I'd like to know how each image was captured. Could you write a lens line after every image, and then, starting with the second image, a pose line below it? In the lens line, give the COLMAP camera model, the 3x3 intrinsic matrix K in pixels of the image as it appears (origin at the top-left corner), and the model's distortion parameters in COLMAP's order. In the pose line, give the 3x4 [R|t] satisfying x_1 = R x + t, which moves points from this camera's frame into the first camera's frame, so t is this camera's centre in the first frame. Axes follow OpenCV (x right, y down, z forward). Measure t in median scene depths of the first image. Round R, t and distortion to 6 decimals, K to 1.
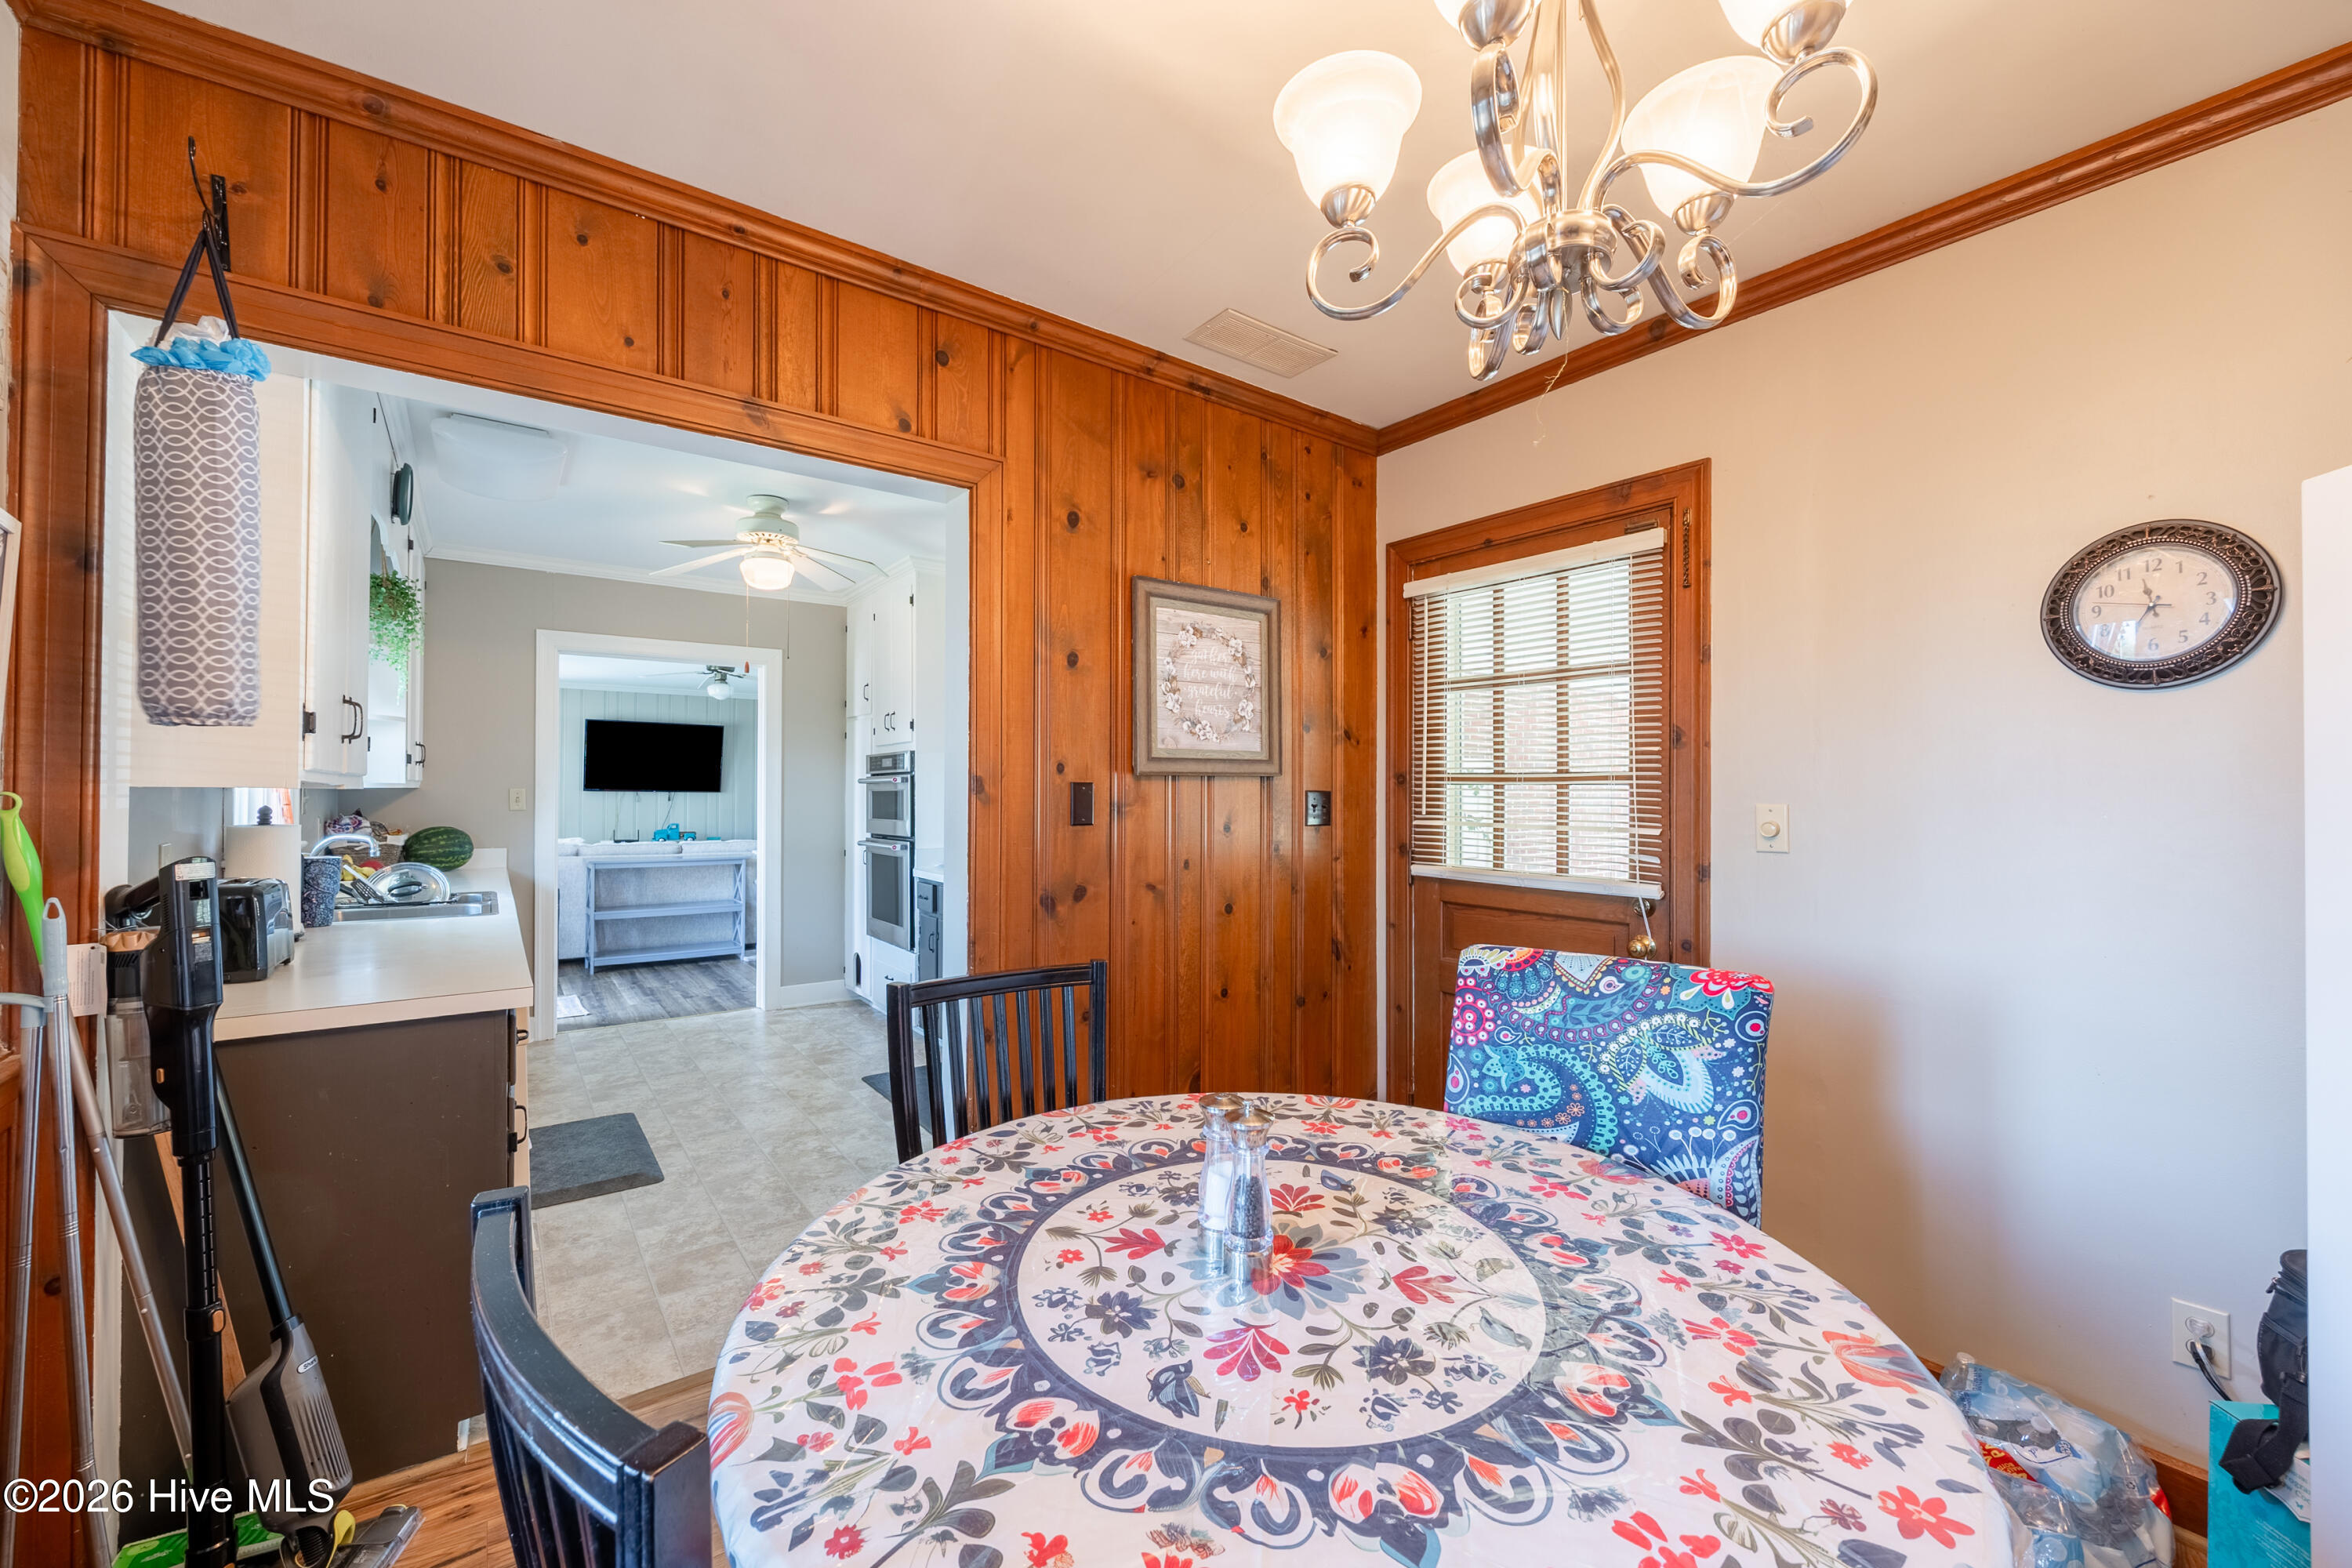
lens RADIAL K [[947.4, 0, 1176.0], [0, 947.4, 784.0], [0, 0, 1]] dist [-0.001688, -0.000103]
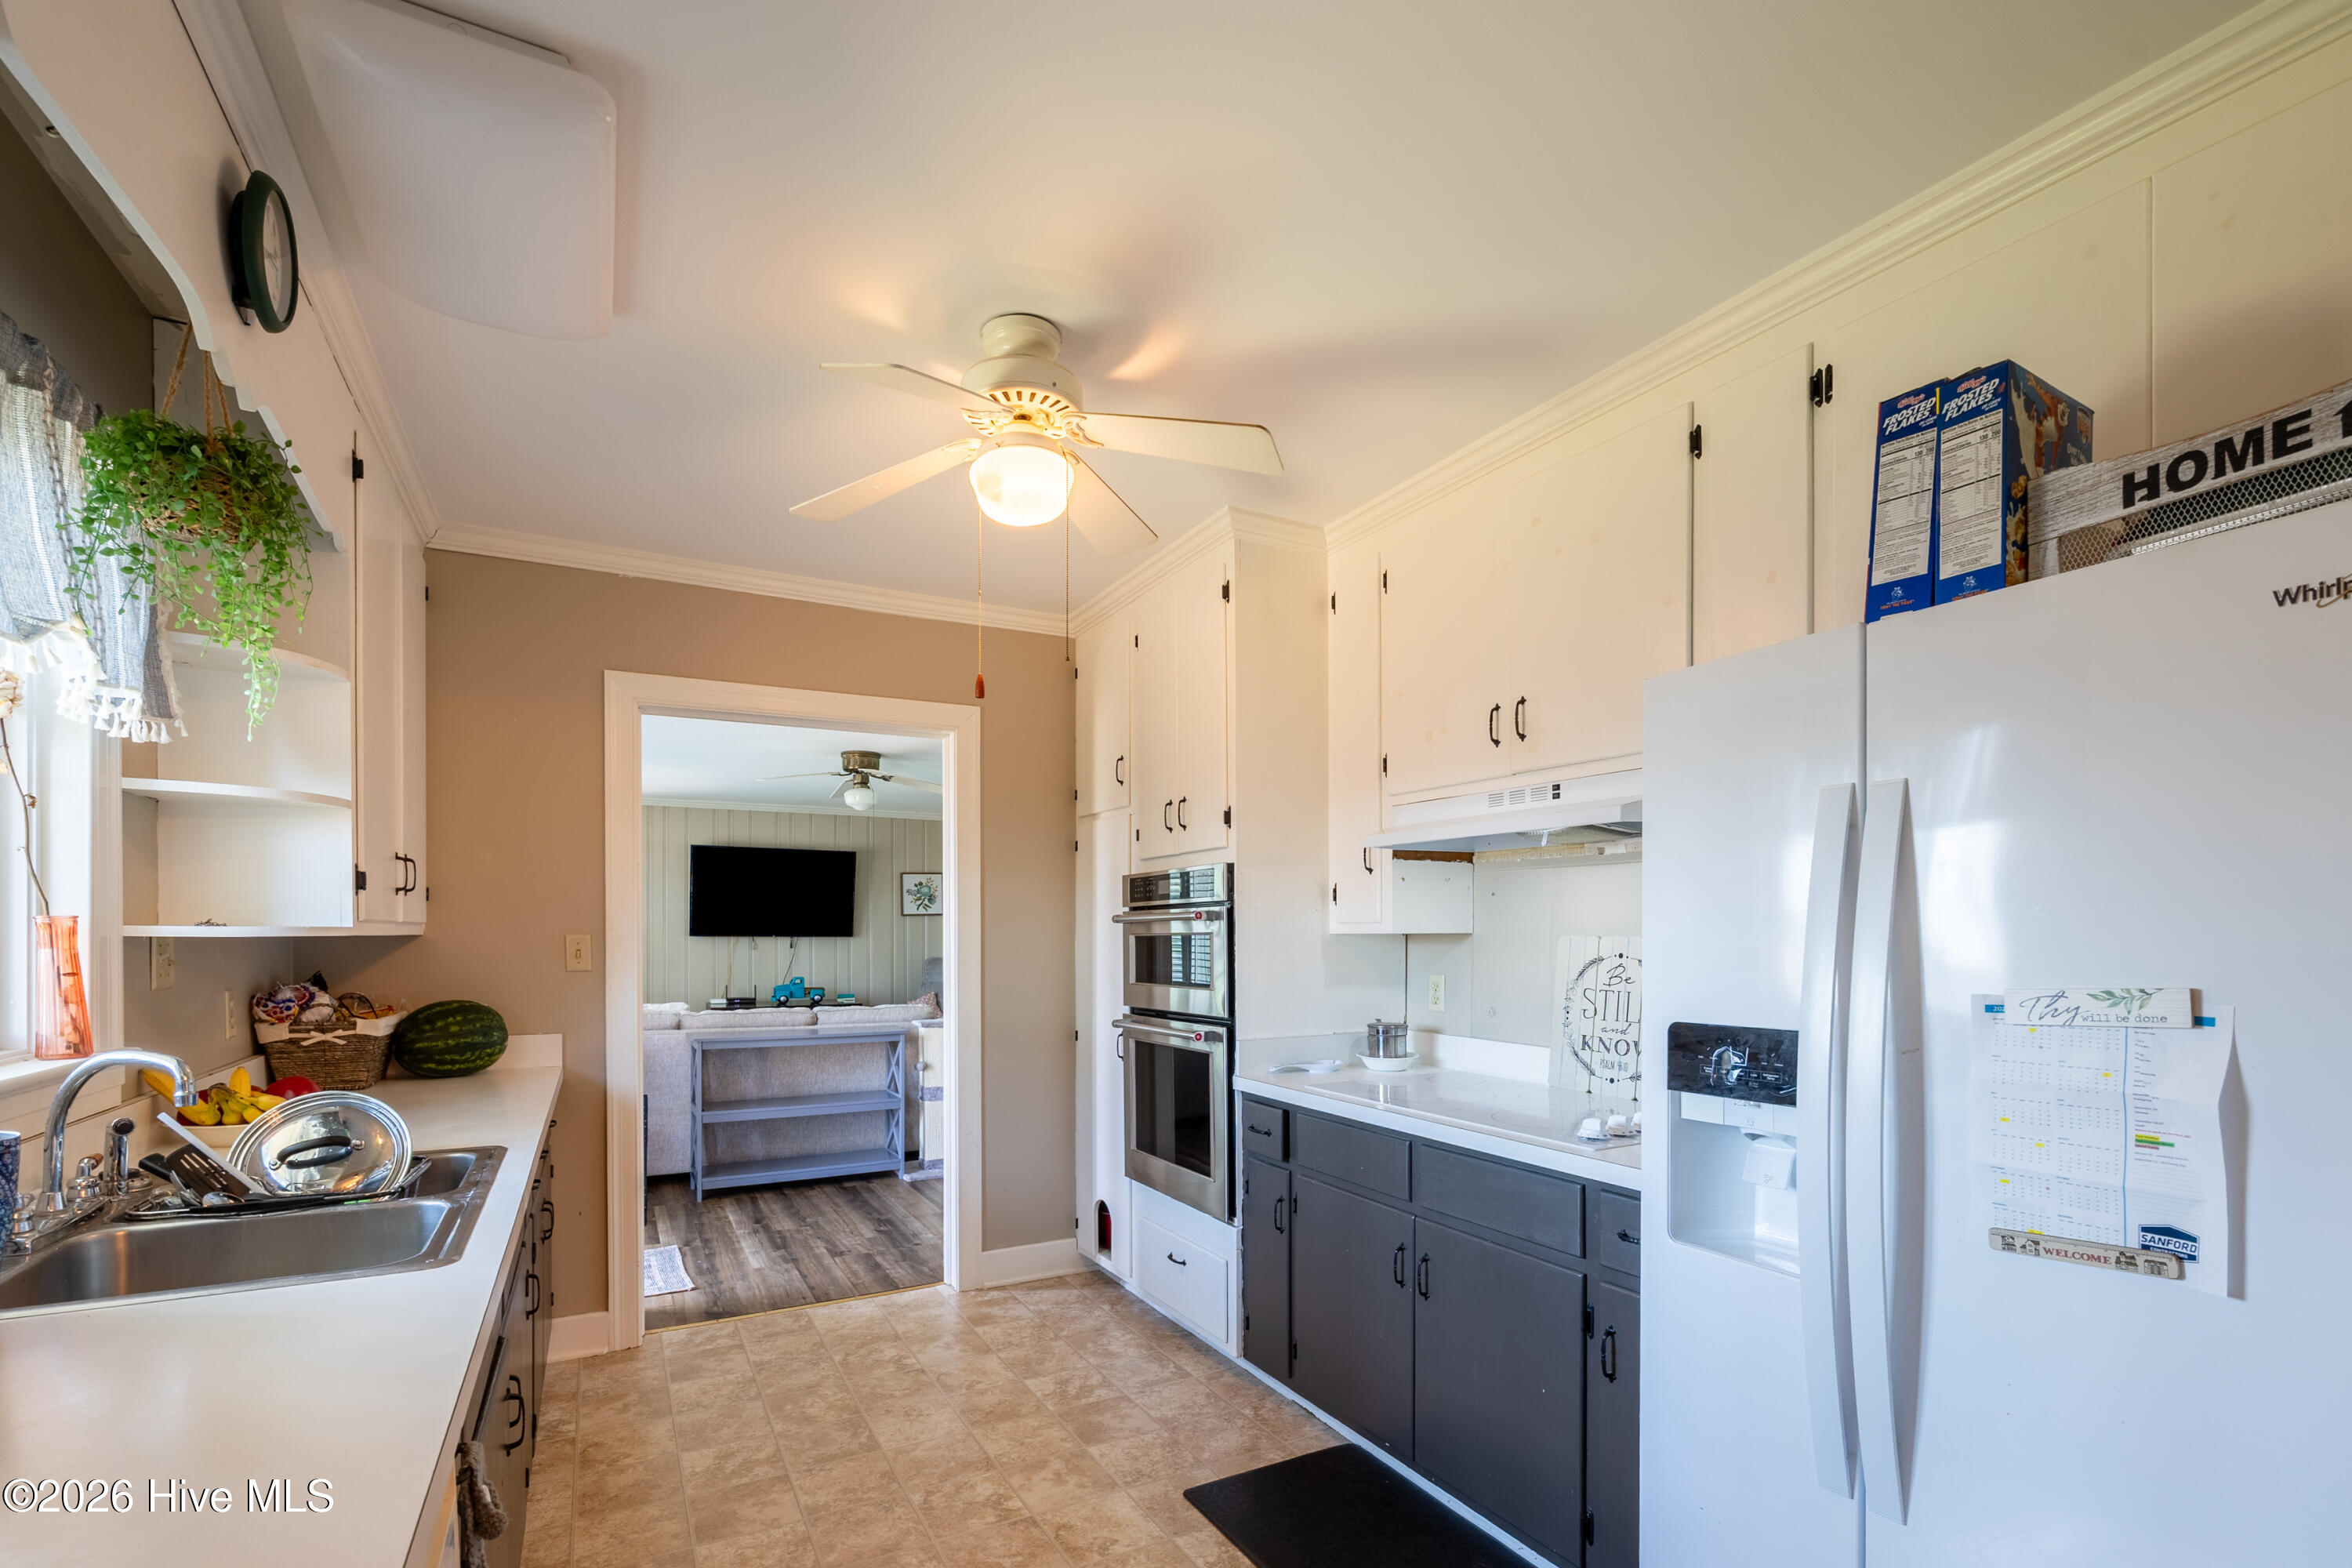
lens RADIAL K [[1071.2, 0, 1182.9], [0, 1071.2, 936.6], [0, 0, 1]] dist [0.000883, -0.000054]
pose [[0.991428, -0.005717, -0.130526, -0.194079], [0.007181, 0.999916, 0.010754, 0.000831], [0.130453, -0.011600, 0.991387, 0.323354]]
